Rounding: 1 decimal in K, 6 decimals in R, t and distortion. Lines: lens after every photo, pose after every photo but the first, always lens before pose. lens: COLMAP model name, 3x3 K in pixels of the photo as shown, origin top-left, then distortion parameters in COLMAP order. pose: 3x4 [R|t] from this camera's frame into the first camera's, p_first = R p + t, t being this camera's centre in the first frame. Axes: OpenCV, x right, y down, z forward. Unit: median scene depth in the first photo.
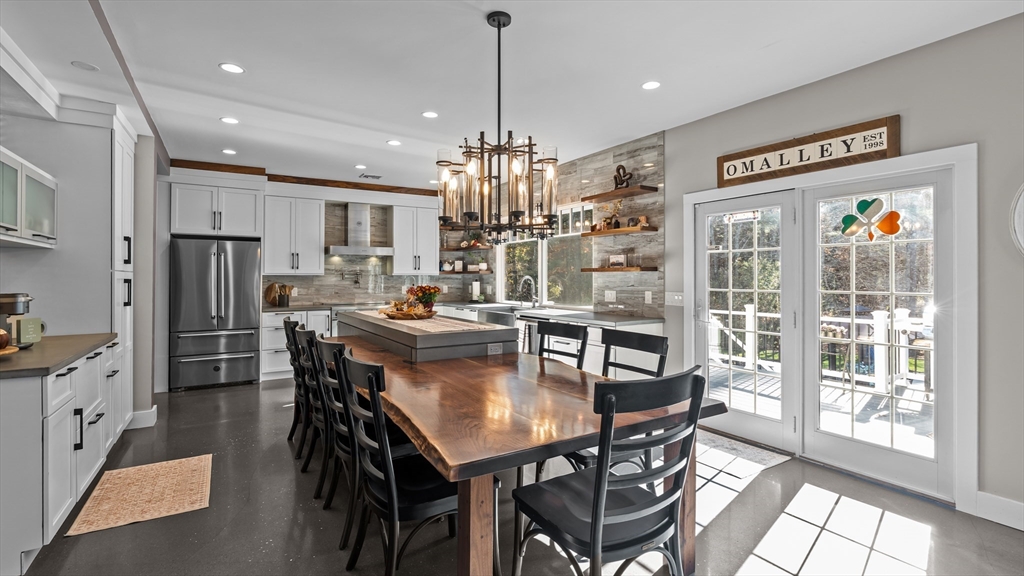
lens RADIAL K [[467.8, 0, 510.8], [0, 467.8, 273.7], [0, 0, 1]] dist [-0.003194, 0.000043]
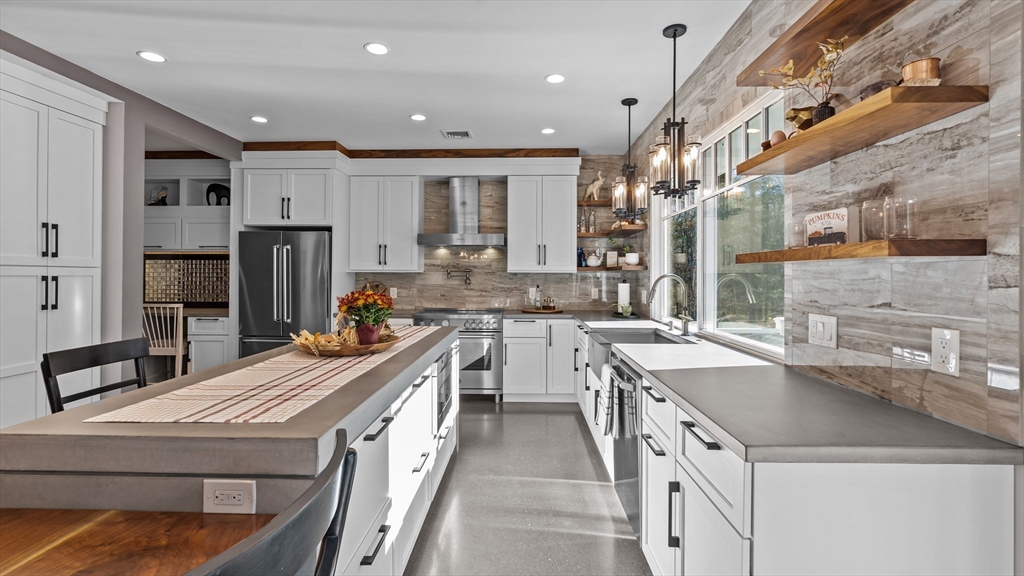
lens RADIAL K [[467.8, 0, 510.8], [0, 467.8, 273.7], [0, 0, 1]] dist [-0.003194, 0.000043]
pose [[0.837807, 0.002059, -0.545963, 0.157600], [-0.000084, 0.999993, 0.003641, 0.002519], [0.545967, -0.003004, 0.837801, 0.431619]]
